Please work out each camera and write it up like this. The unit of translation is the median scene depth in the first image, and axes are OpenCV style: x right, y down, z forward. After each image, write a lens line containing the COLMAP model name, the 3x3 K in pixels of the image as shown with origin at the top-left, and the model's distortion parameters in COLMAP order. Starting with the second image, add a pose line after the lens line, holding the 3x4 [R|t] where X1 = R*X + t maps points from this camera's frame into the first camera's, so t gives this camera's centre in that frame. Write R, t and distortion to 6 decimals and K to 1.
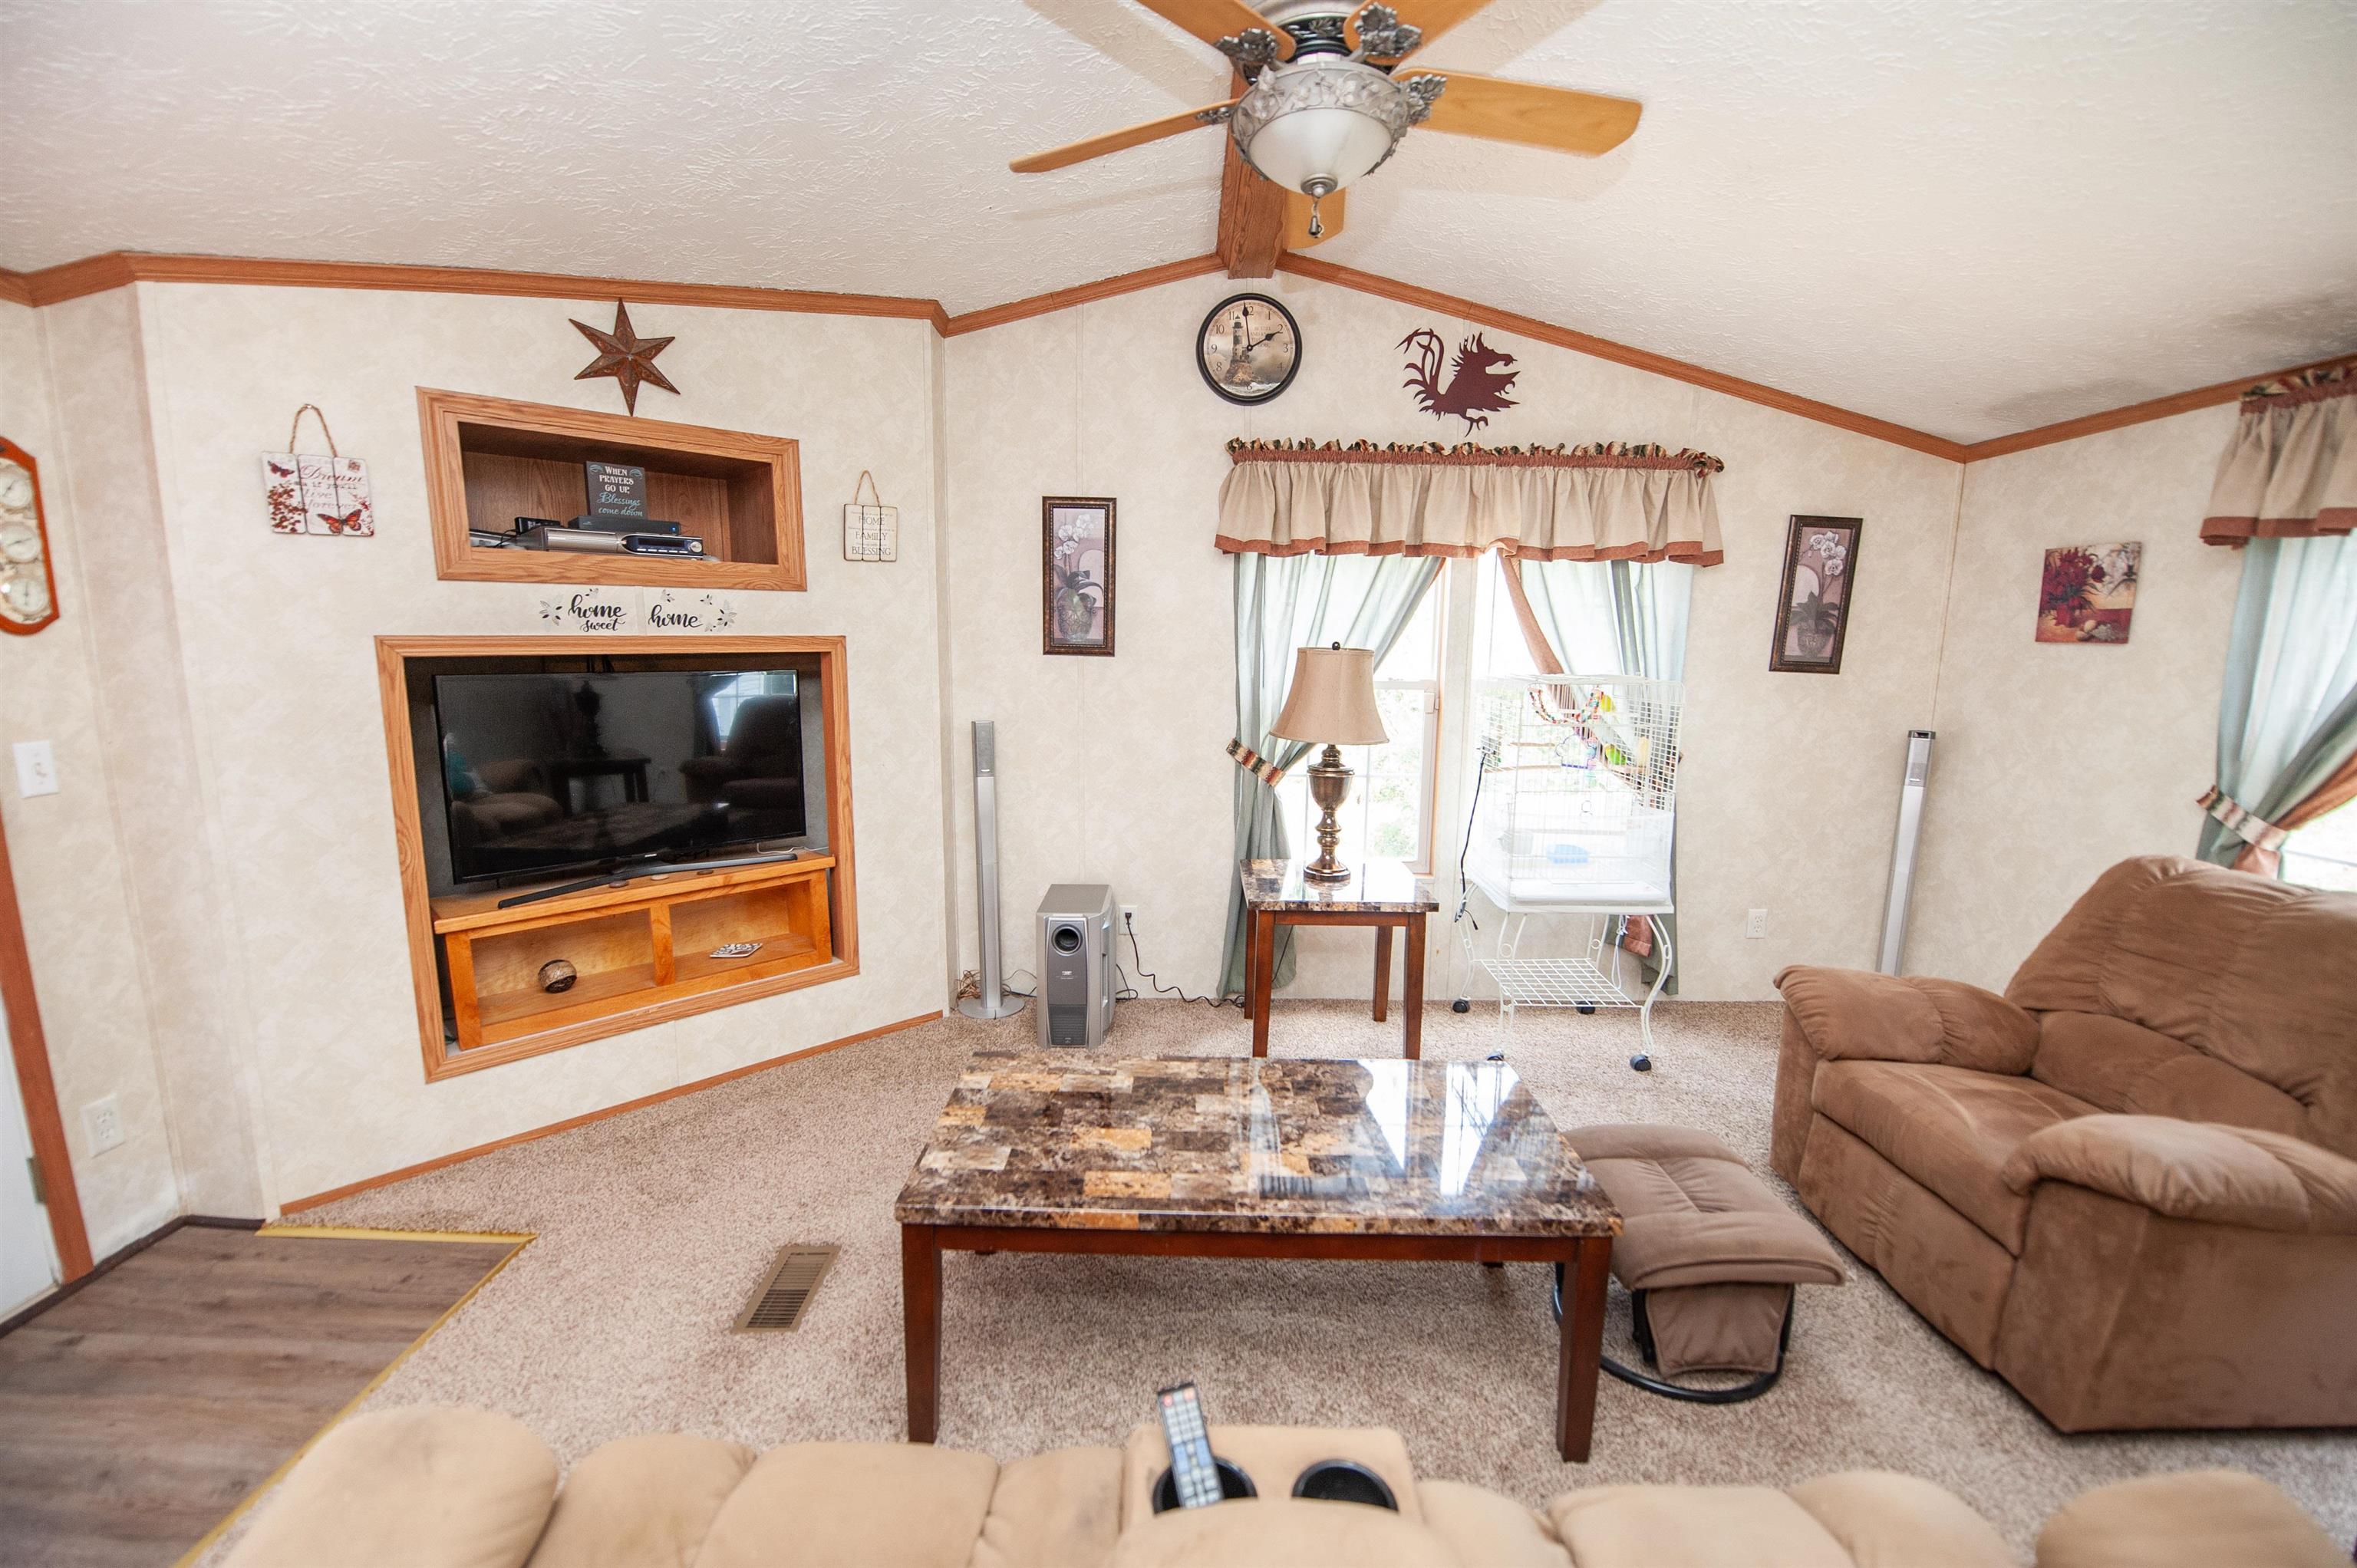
lens RADIAL K [[955.7, 0, 1183.2], [0, 955.7, 793.6], [0, 0, 1]] dist [-0.014088, -0.003960]
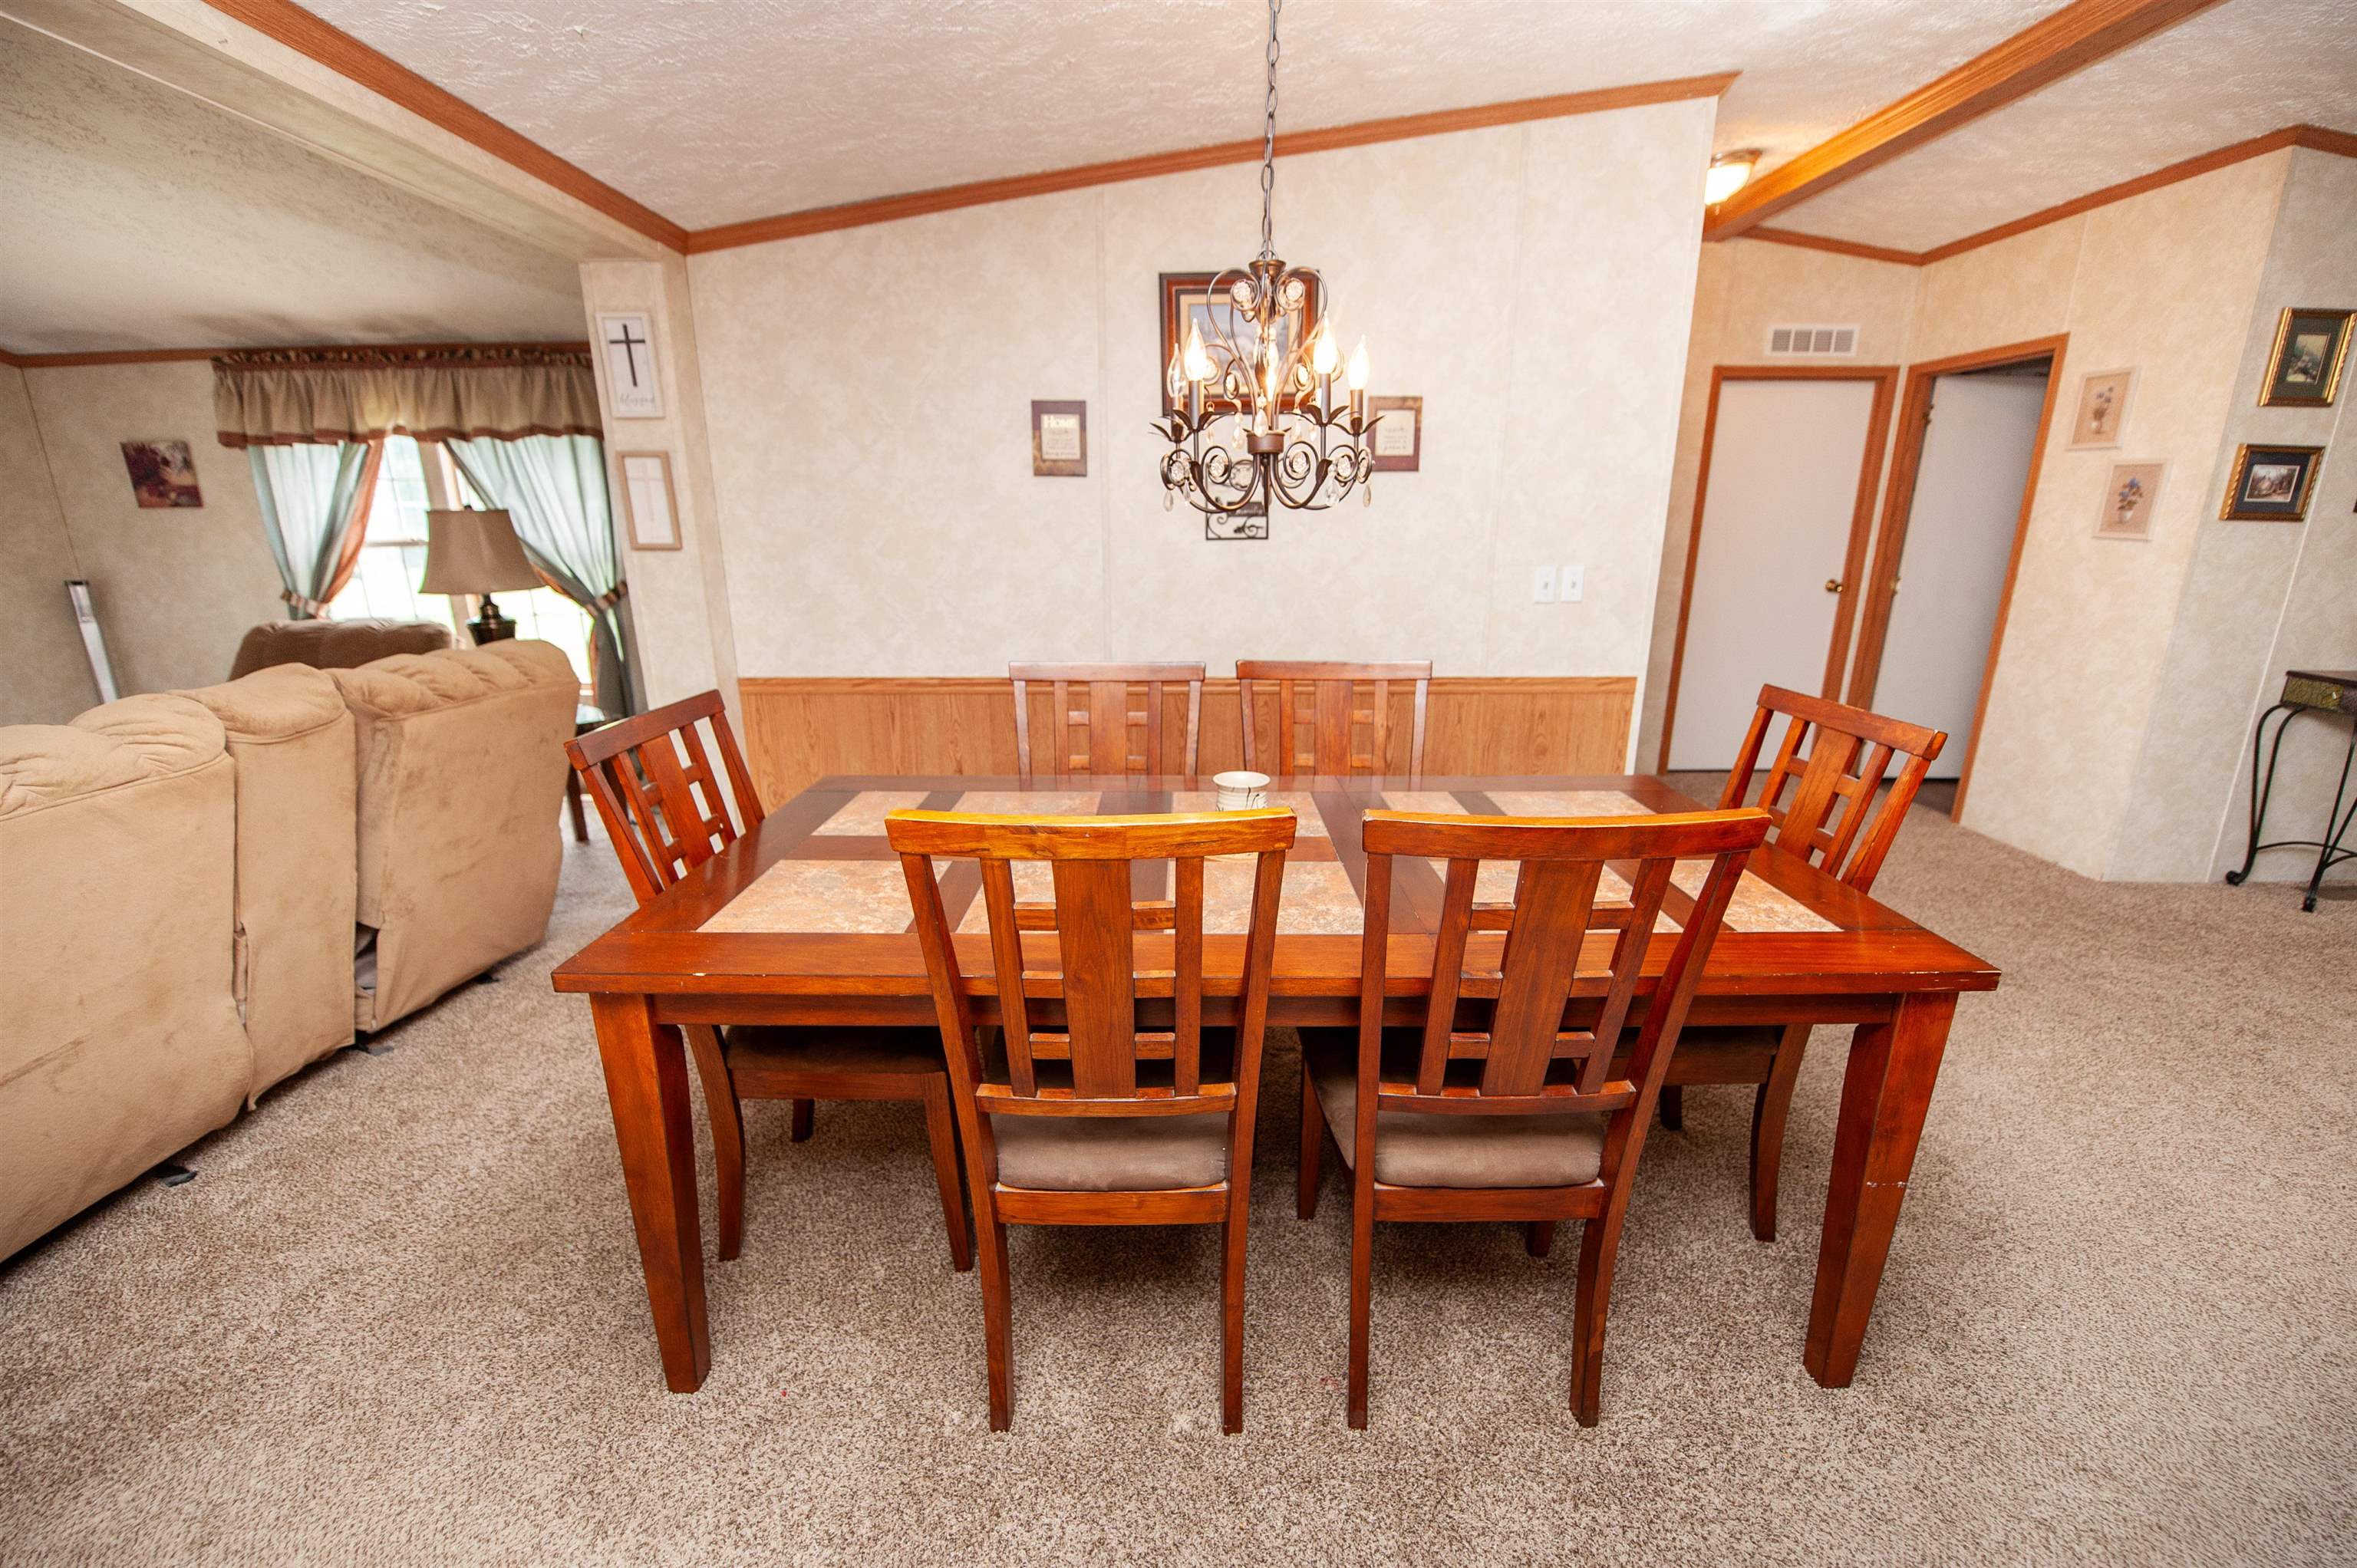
lens RADIAL K [[955.7, 0, 1183.2], [0, 955.7, 793.6], [0, 0, 1]] dist [-0.014088, -0.003960]
pose [[0.000430, -0.286747, 0.958006, -0.594649], [0.165454, 0.944823, 0.282726, 0.115331], [-0.986217, 0.158384, 0.047849, -0.585329]]
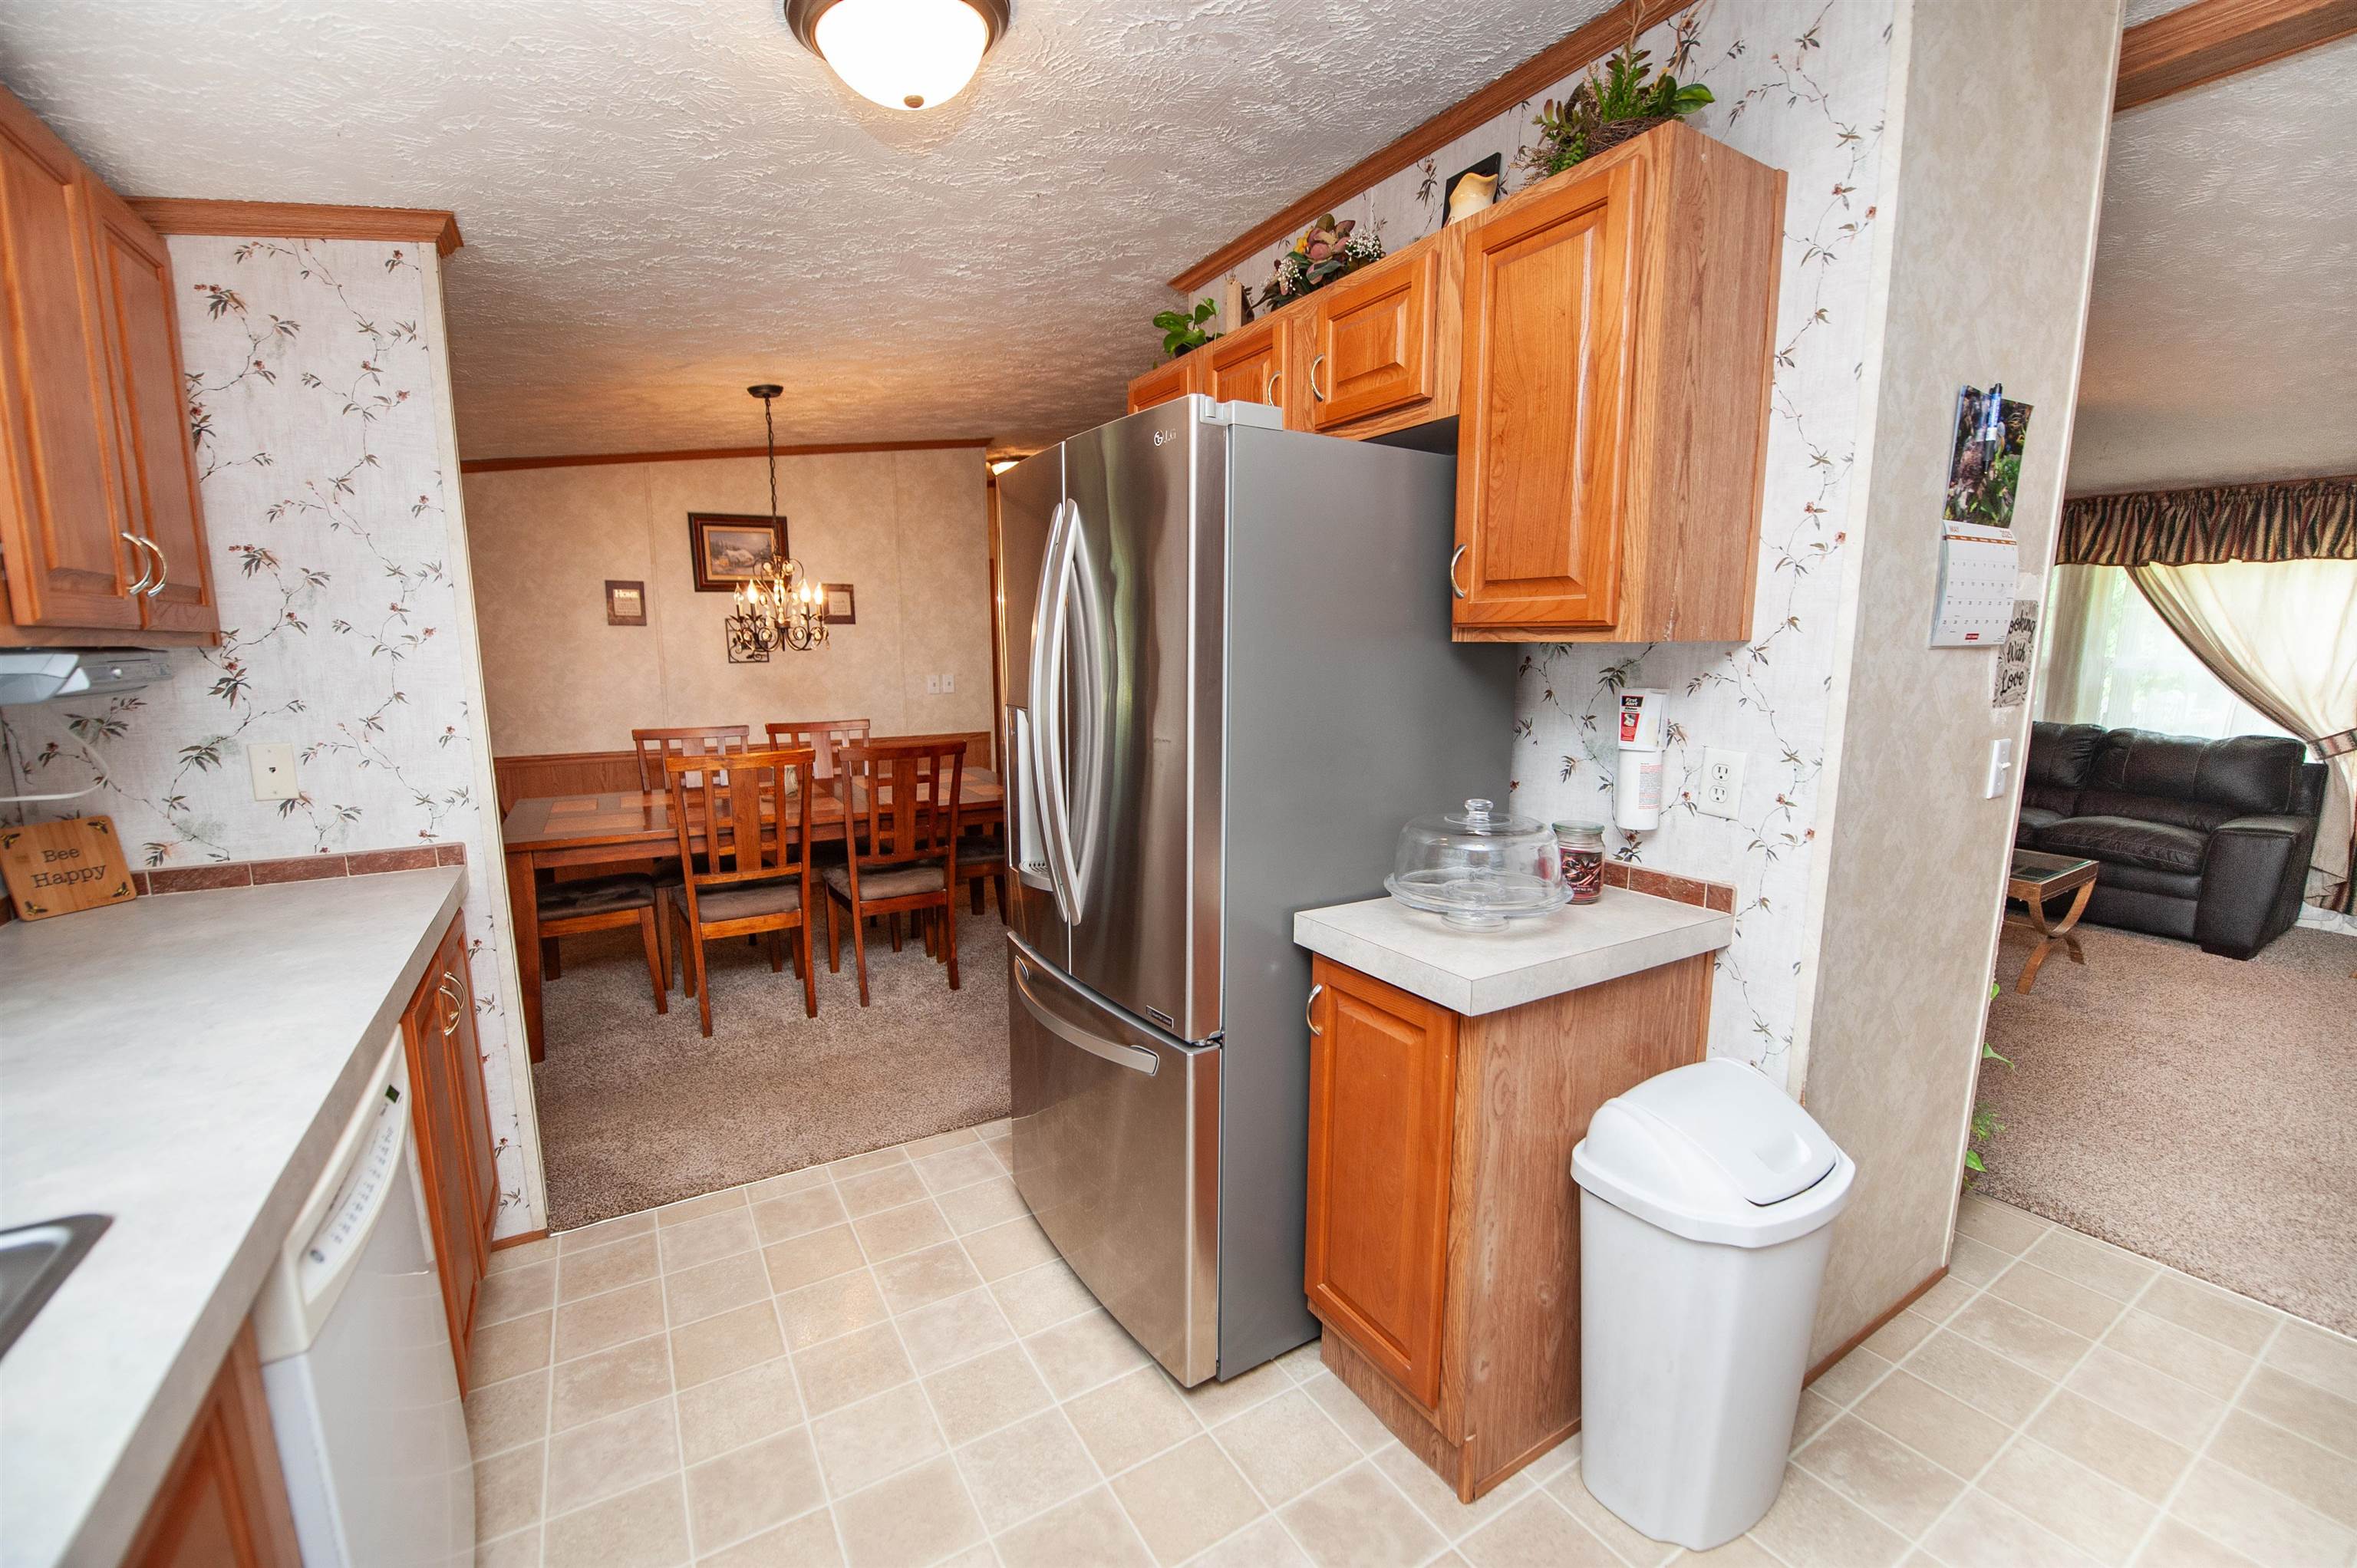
lens RADIAL K [[955.7, 0, 1183.2], [0, 955.7, 793.6], [0, 0, 1]] dist [-0.014088, -0.003960]
pose [[-0.510228, -0.152547, 0.846403, -1.378202], [0.133707, 0.958108, 0.253281, 0.056389], [-0.849583, 0.242400, -0.468457, -0.448028]]
